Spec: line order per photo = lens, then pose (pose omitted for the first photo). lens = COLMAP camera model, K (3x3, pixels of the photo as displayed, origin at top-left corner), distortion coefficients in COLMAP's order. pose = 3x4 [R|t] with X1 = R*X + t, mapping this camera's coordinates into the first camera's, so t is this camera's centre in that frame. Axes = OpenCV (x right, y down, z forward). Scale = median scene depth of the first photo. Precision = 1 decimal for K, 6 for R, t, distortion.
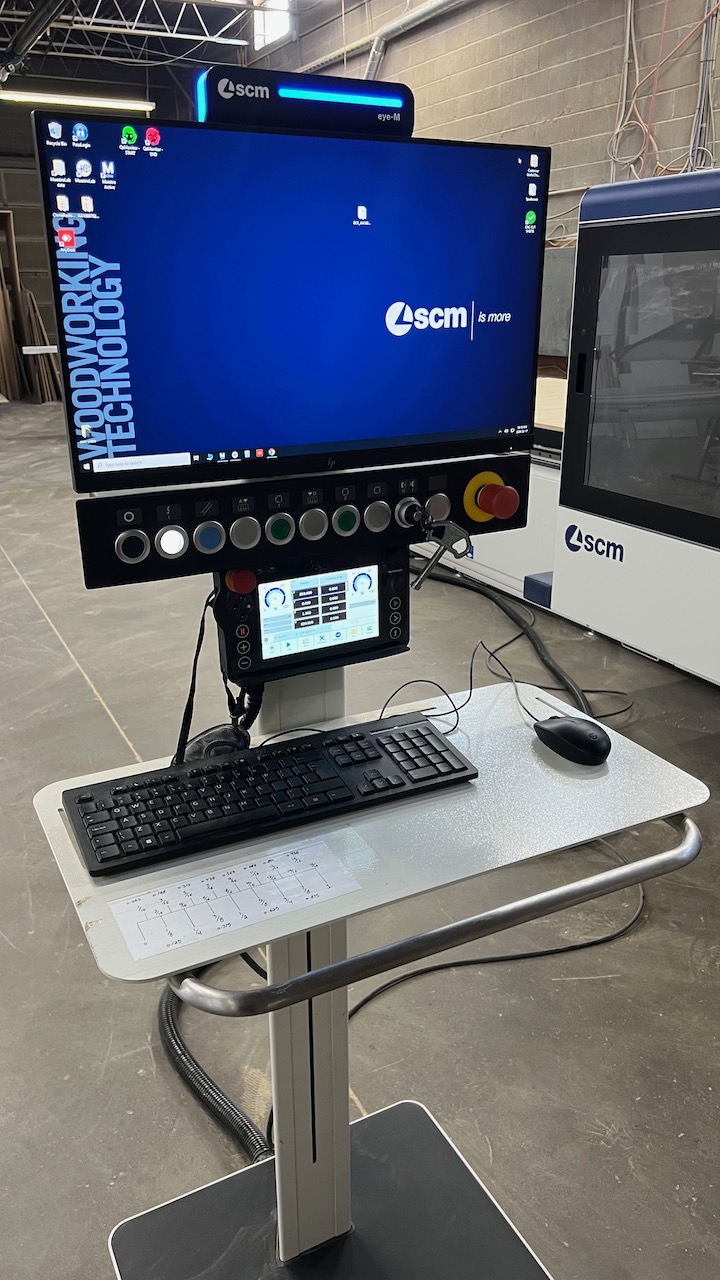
lens RADIAL K [[959.3, 0, 358.3], [0, 959.3, 635.0], [0, 0, 1]] dist [0.062863, -0.081687]
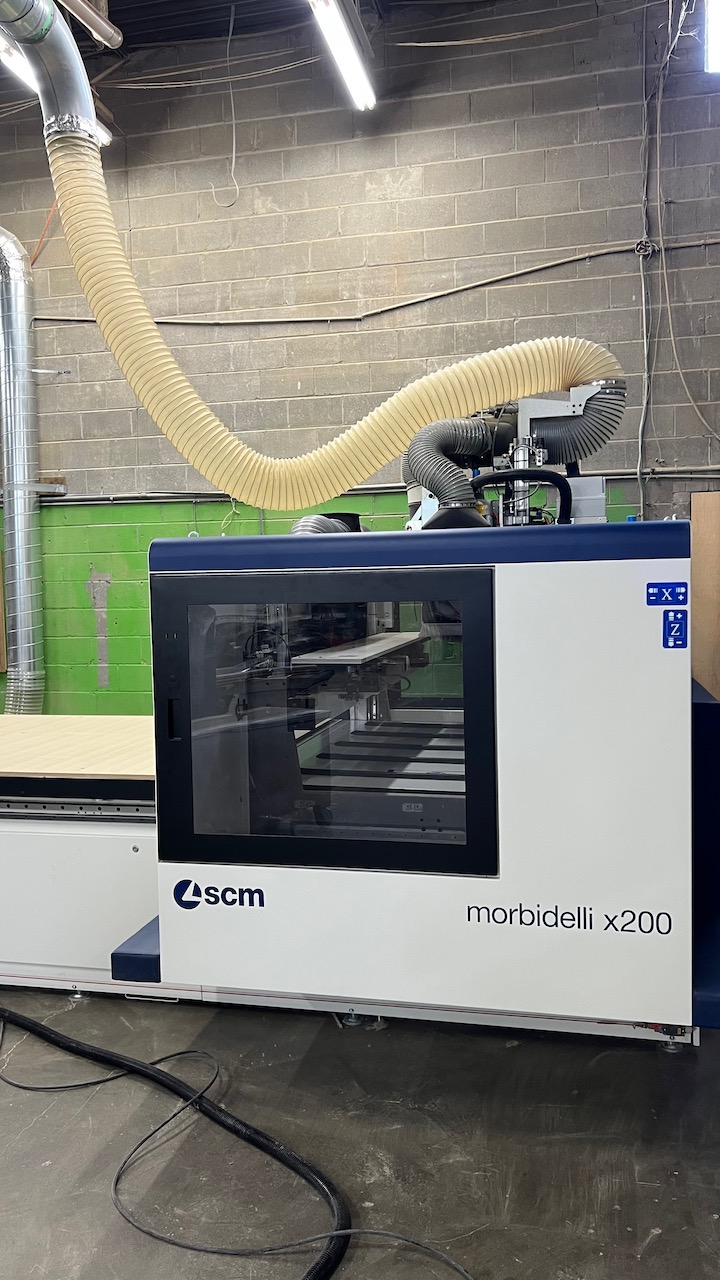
lens RADIAL K [[959.3, 0, 358.3], [0, 959.3, 635.0], [0, 0, 1]] dist [0.062863, -0.081687]
pose [[0.642416, -0.052912, 0.764527, -0.348834], [0.273155, 0.947900, -0.163923, -0.138737], [-0.716022, 0.314142, 0.623400, 0.249088]]
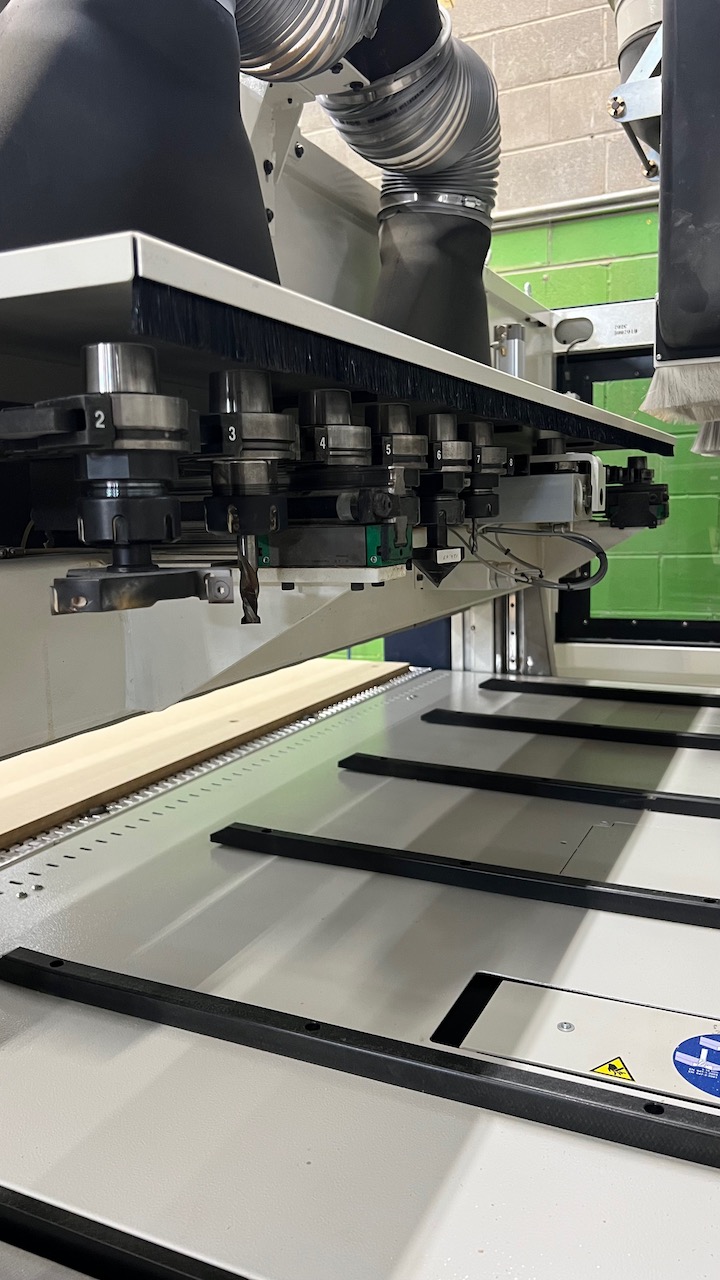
lens RADIAL K [[959.3, 0, 358.3], [0, 959.3, 635.0], [0, 0, 1]] dist [0.062863, -0.081687]
pose [[0.789762, -0.102149, 0.604848, 0.436368], [0.230326, 0.963270, -0.138061, -0.220094], [-0.568529, 0.248348, 0.784282, 0.835218]]
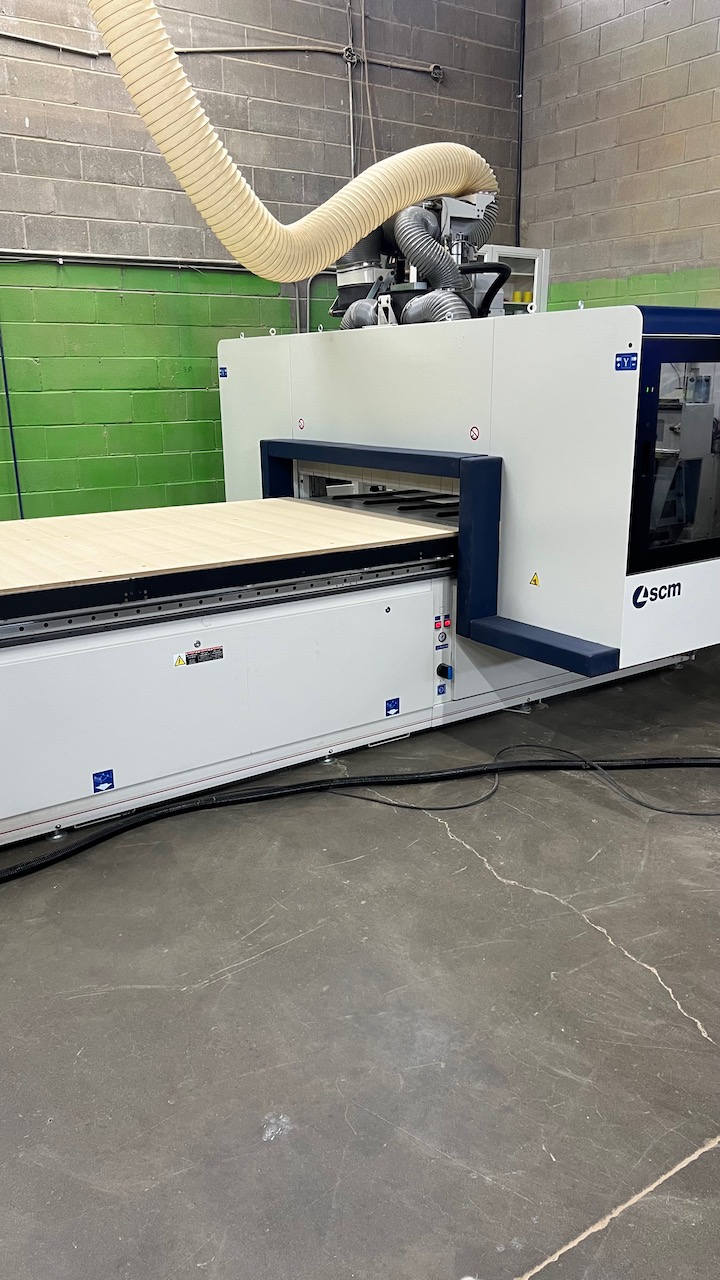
lens RADIAL K [[959.3, 0, 358.3], [0, 959.3, 635.0], [0, 0, 1]] dist [0.062863, -0.081687]
pose [[-0.137124, -0.252176, 0.957917, -0.851860], [0.342018, 0.895525, 0.284710, -0.505791], [-0.929635, 0.366665, -0.036549, 1.374372]]
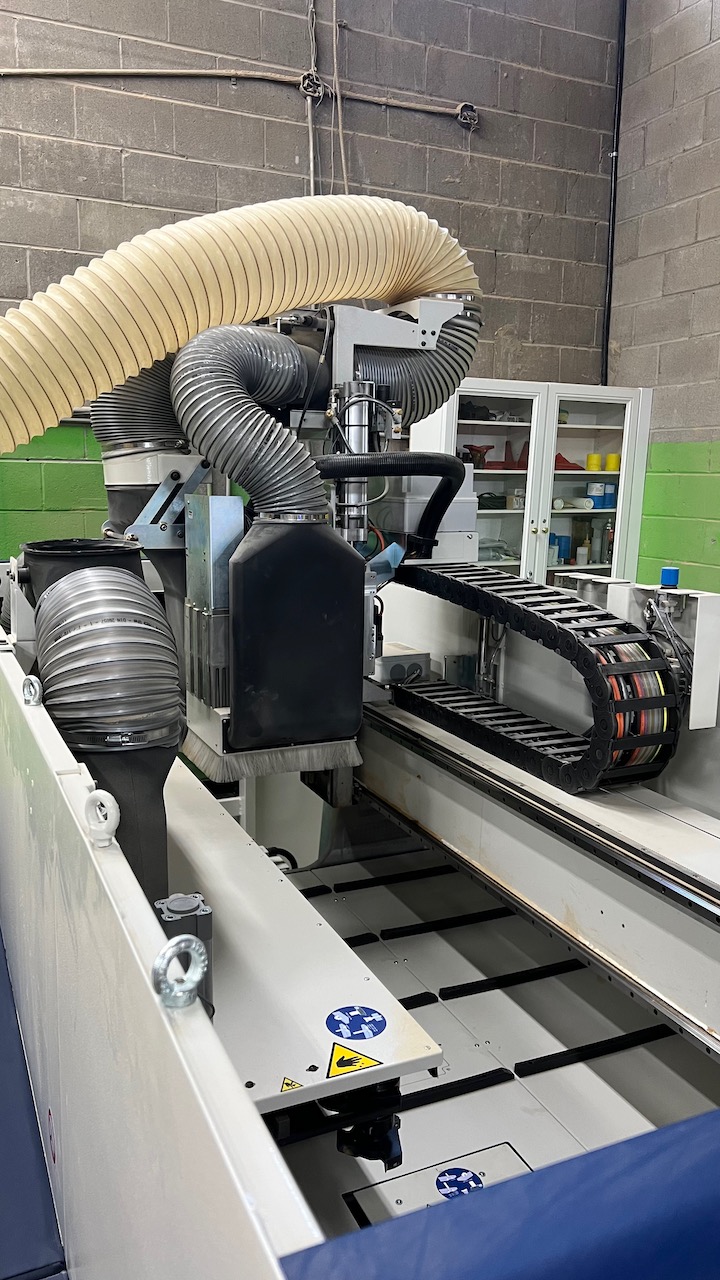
lens RADIAL K [[959.3, 0, 358.3], [0, 959.3, 635.0], [0, 0, 1]] dist [0.062863, -0.081687]
pose [[0.036852, -0.158161, 0.986725, 0.140652], [0.317534, 0.938077, 0.138504, -0.510048], [-0.947531, 0.308214, 0.084791, 0.885638]]
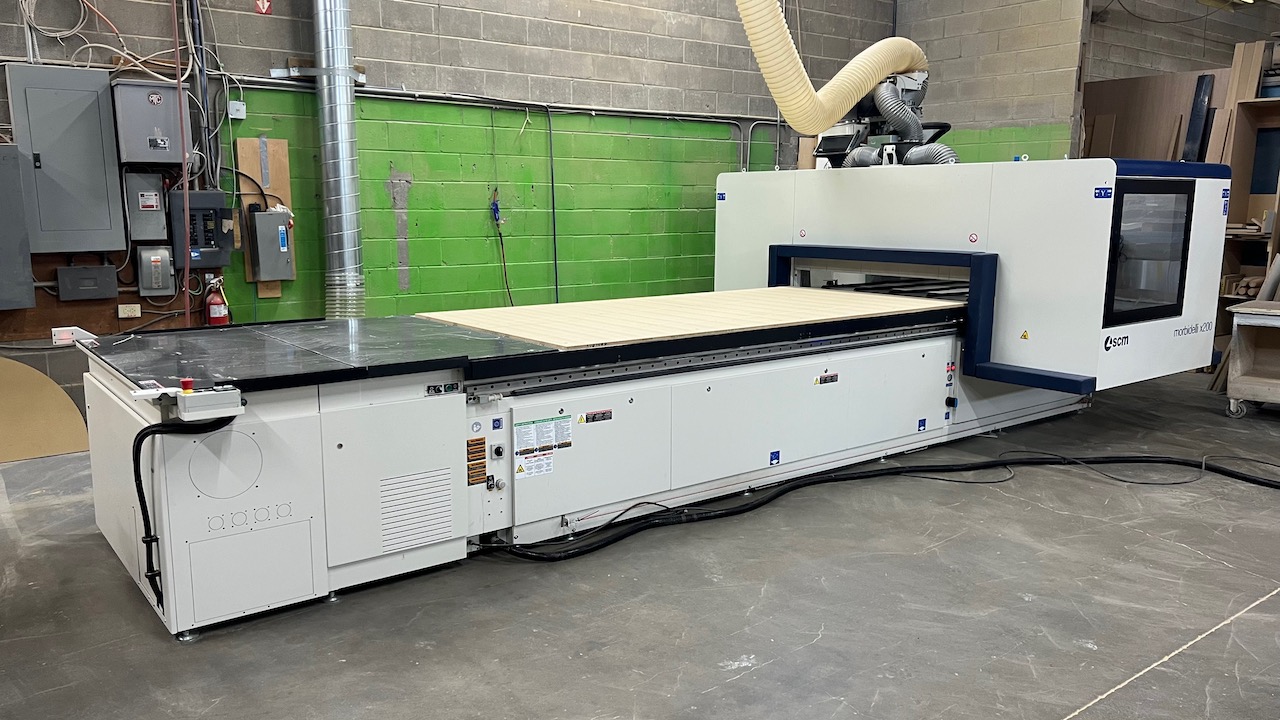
lens RADIAL K [[959.3, 0, 632.6], [0, 959.3, 365.4], [0, 0, 1]] dist [0.062863, -0.081687]
pose [[-0.186331, -0.162151, 0.969014, -1.340058], [0.325173, 0.920523, 0.216564, -0.731432], [-0.927116, 0.355449, -0.118795, 2.032475]]
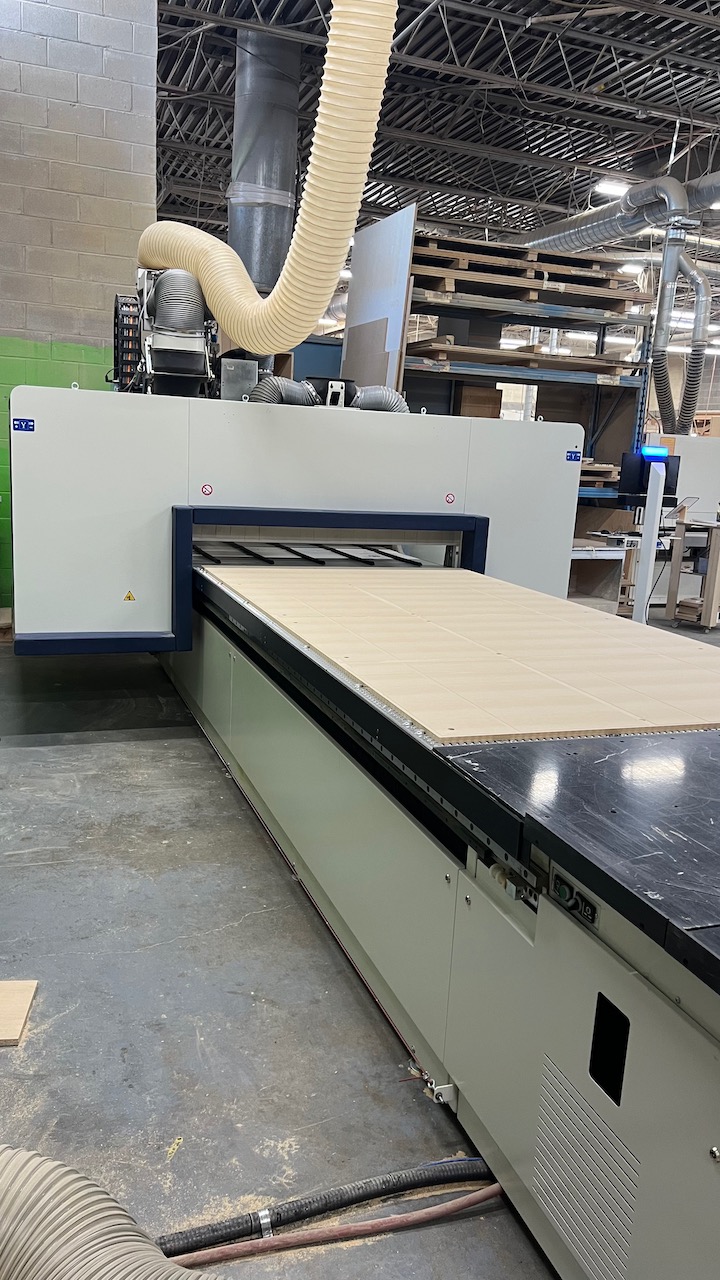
lens RADIAL K [[959.3, 0, 358.3], [0, 959.3, 635.0], [0, 0, 1]] dist [0.062863, -0.081687]
pose [[-0.991112, -0.074111, 0.110471, 0.407195], [-0.007567, 0.860500, 0.509394, -1.014016], [-0.132812, 0.504031, -0.853413, 2.753869]]
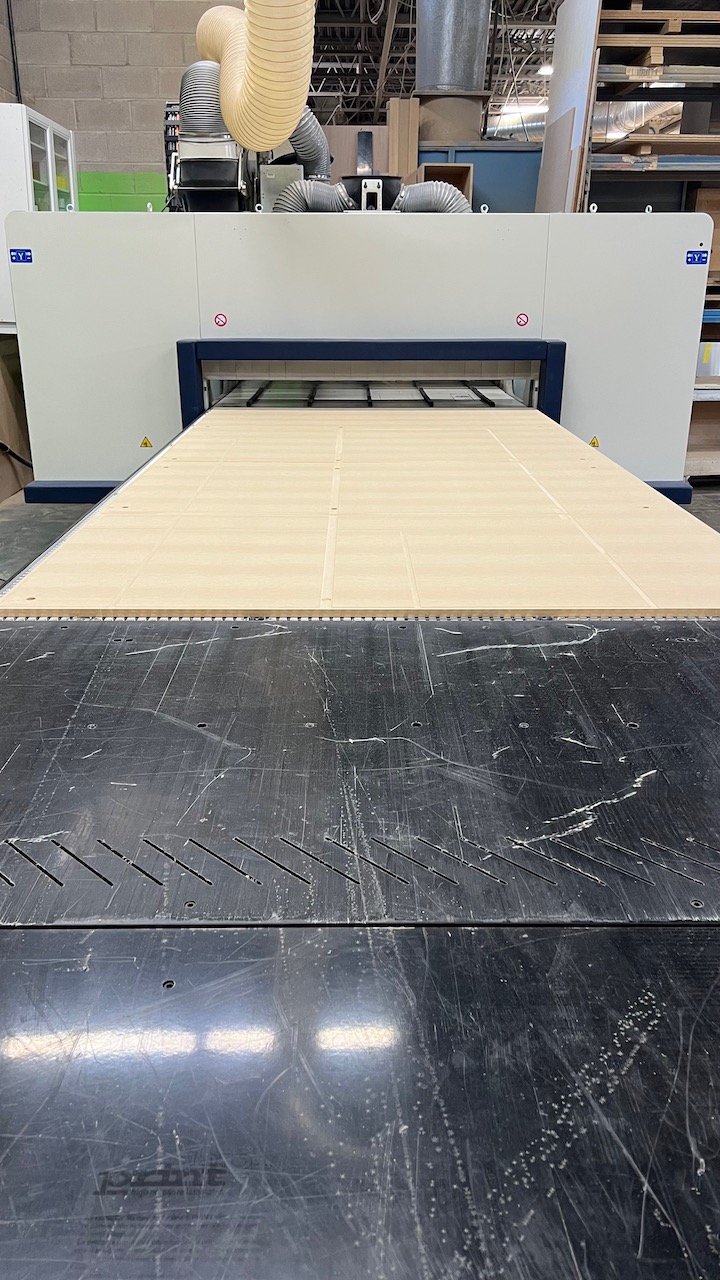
lens RADIAL K [[963.5, 0, 363.8], [0, 963.5, 624.3], [0, 0, 1]] dist [0.002773, 0.006047]
pose [[-0.898145, -0.146666, 0.414517, -0.001193], [0.147910, 0.787012, 0.598944, -0.868567], [-0.414074, 0.599251, -0.685158, 2.448198]]
